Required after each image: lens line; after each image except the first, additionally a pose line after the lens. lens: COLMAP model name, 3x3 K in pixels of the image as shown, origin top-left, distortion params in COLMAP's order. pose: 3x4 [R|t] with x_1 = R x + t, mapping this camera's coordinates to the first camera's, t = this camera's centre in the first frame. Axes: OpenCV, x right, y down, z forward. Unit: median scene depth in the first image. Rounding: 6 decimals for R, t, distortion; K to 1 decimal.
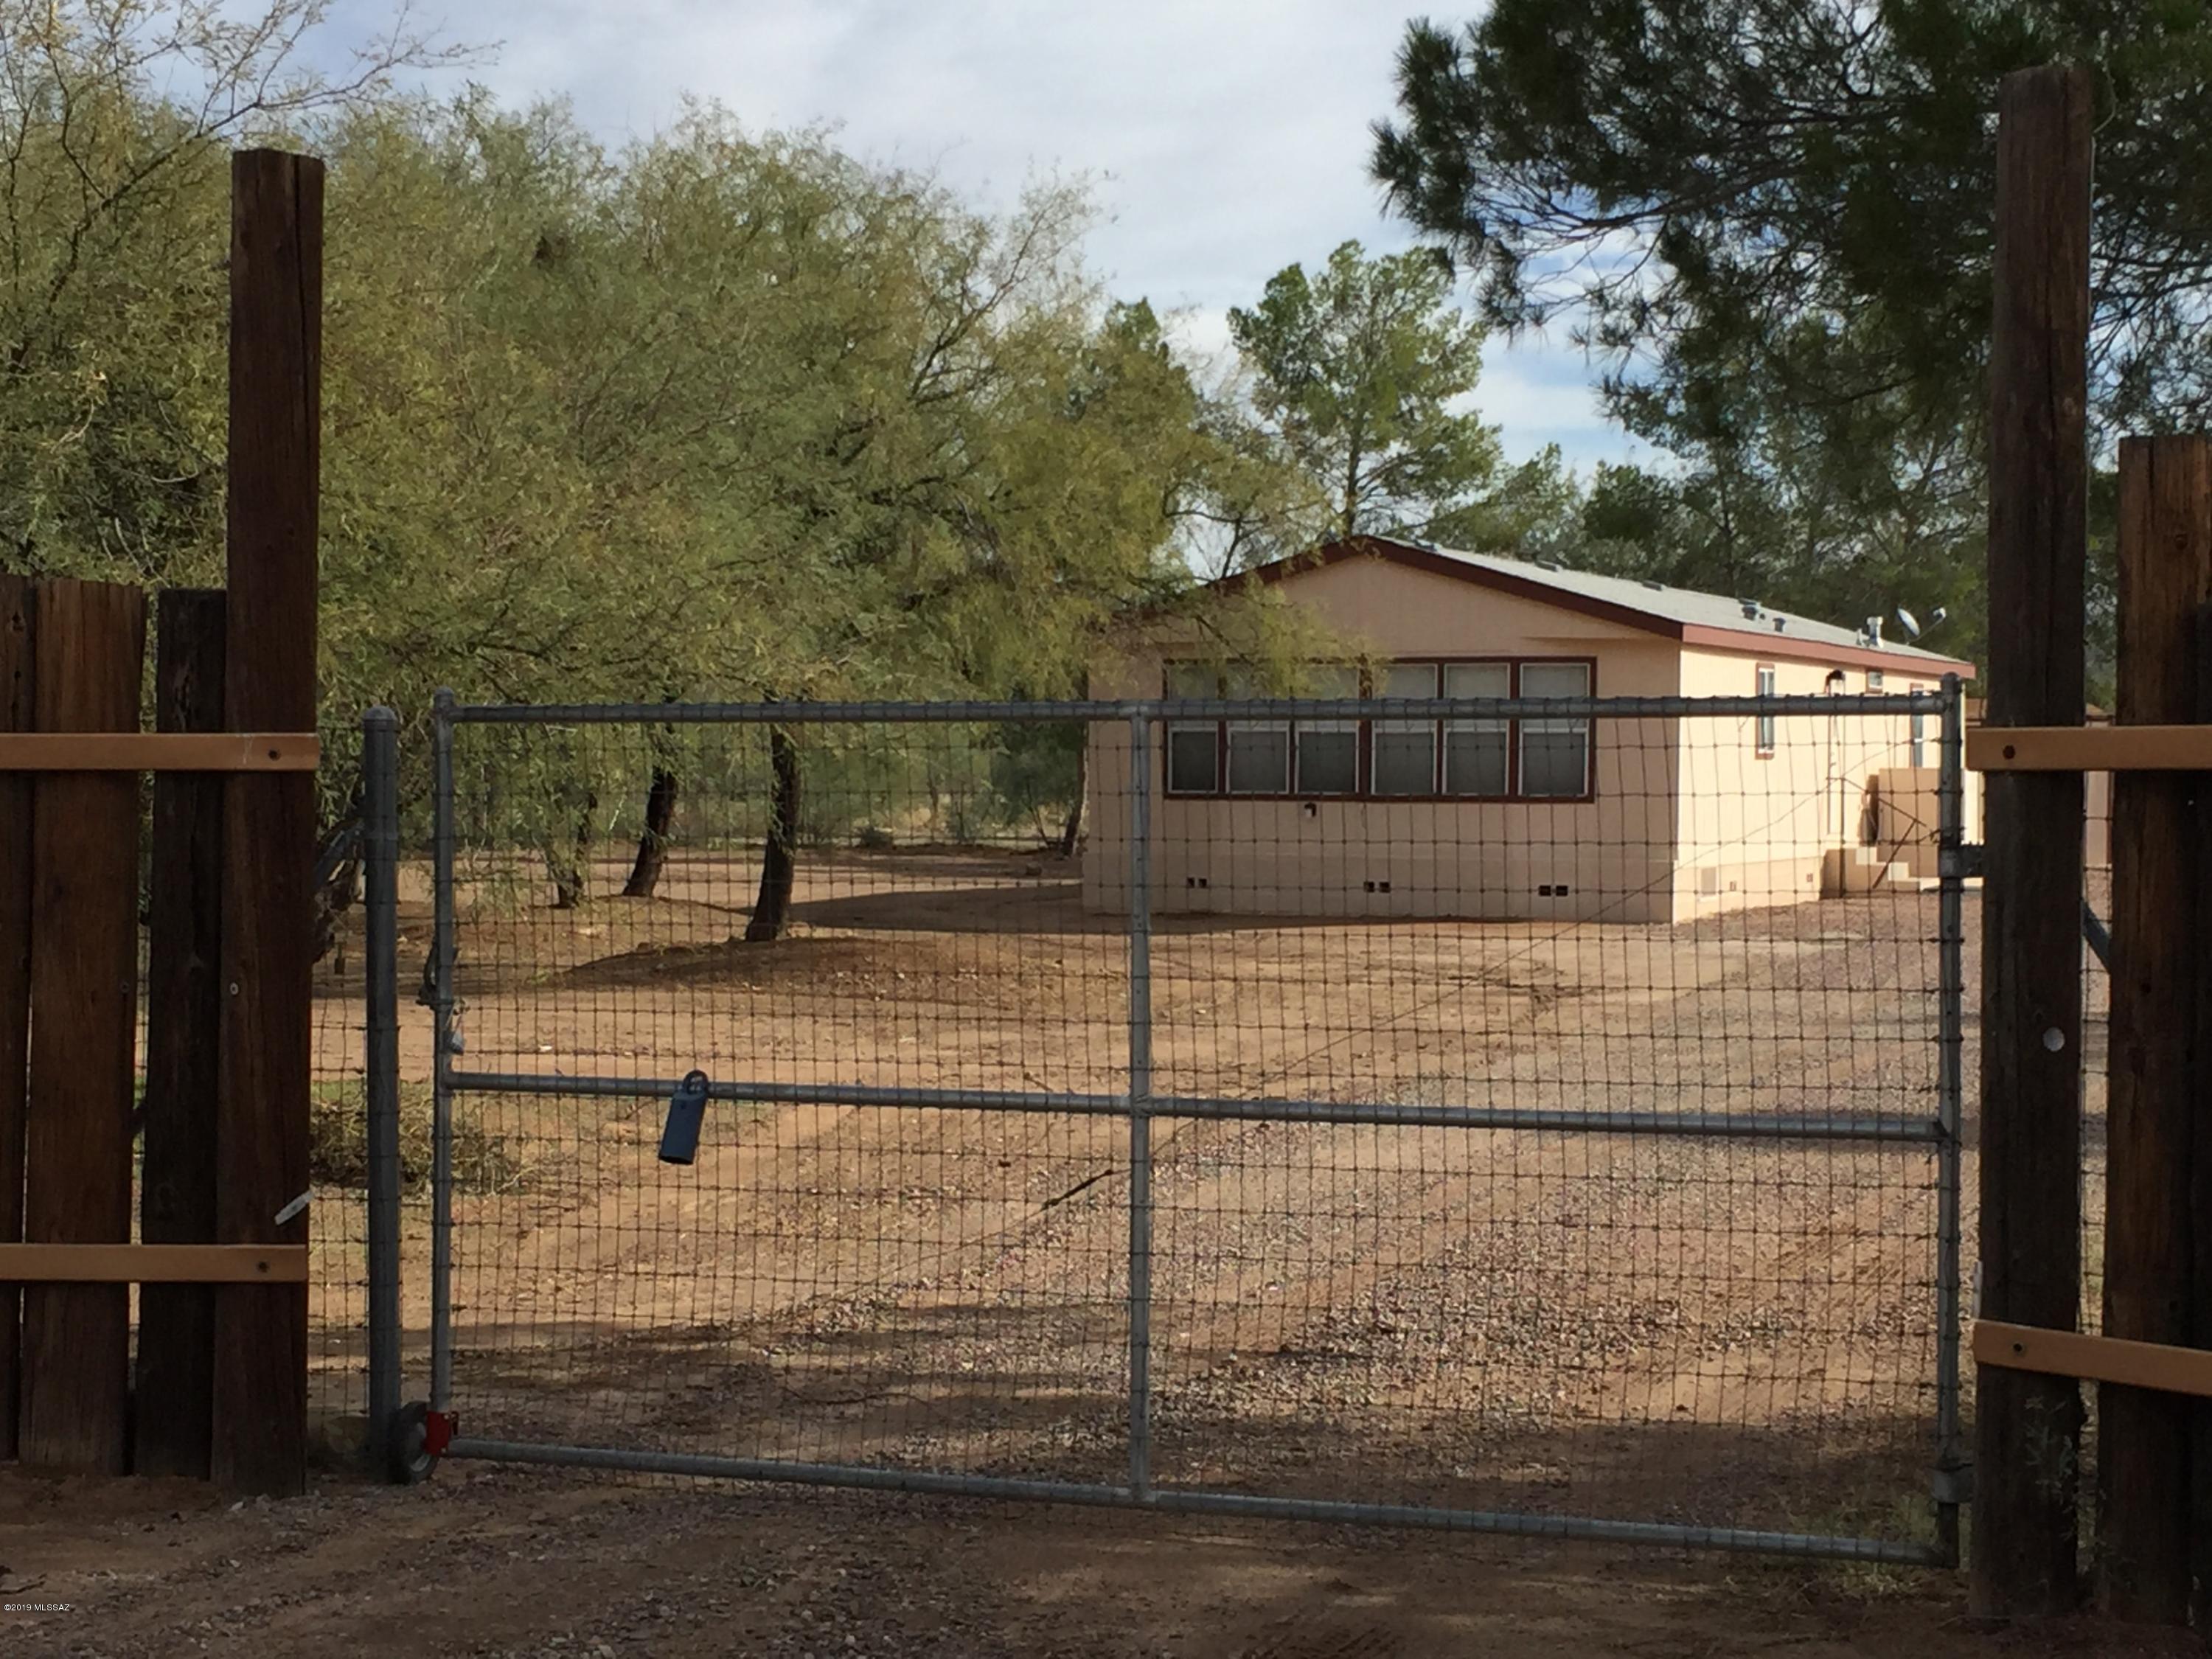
lens RADIAL K [[3736.5, 0, 1091.2], [0, 3736.5, 834.8], [0, 0, 1]] dist [0.080742, 0.000000]
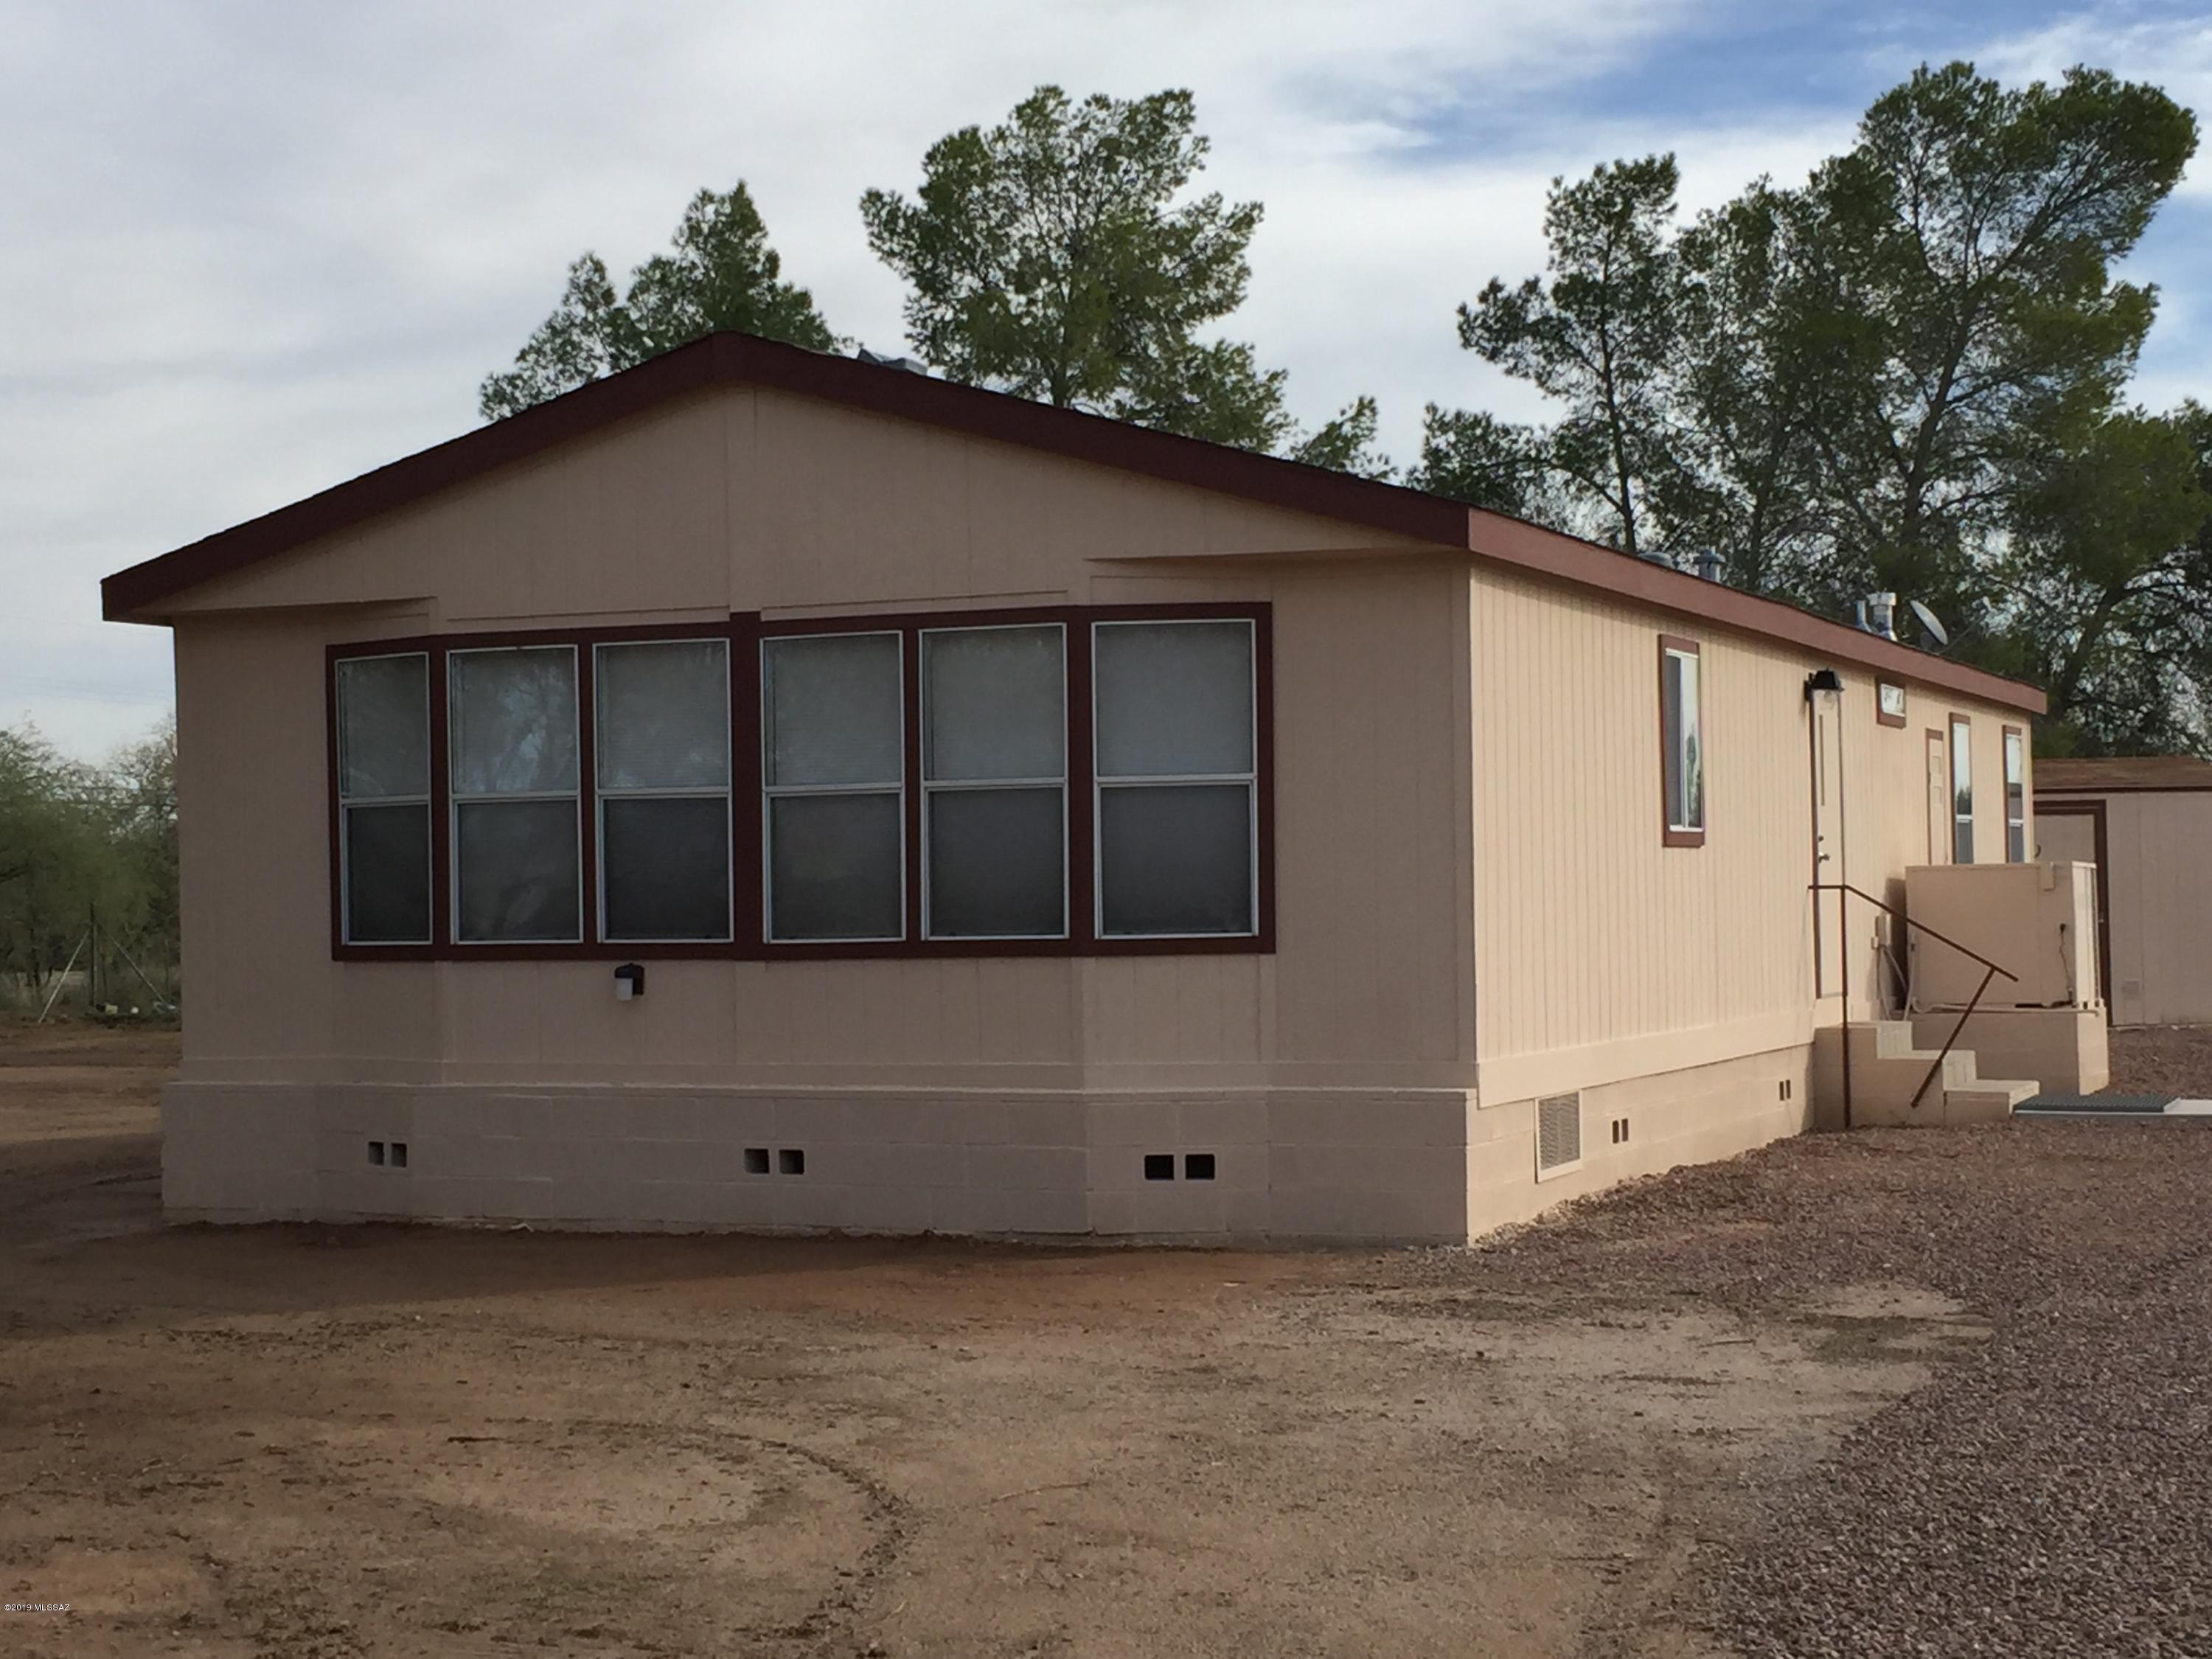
lens RADIAL K [[3639.2, 0, 1108.7], [0, 3639.2, 840.8], [0, 0, 1]] dist [0.132853, 0.000000]
pose [[0.999676, -0.019653, 0.016174, 0.562346], [0.020196, 0.999213, -0.034137, -0.038268], [-0.015491, 0.034453, 0.999286, 3.048116]]
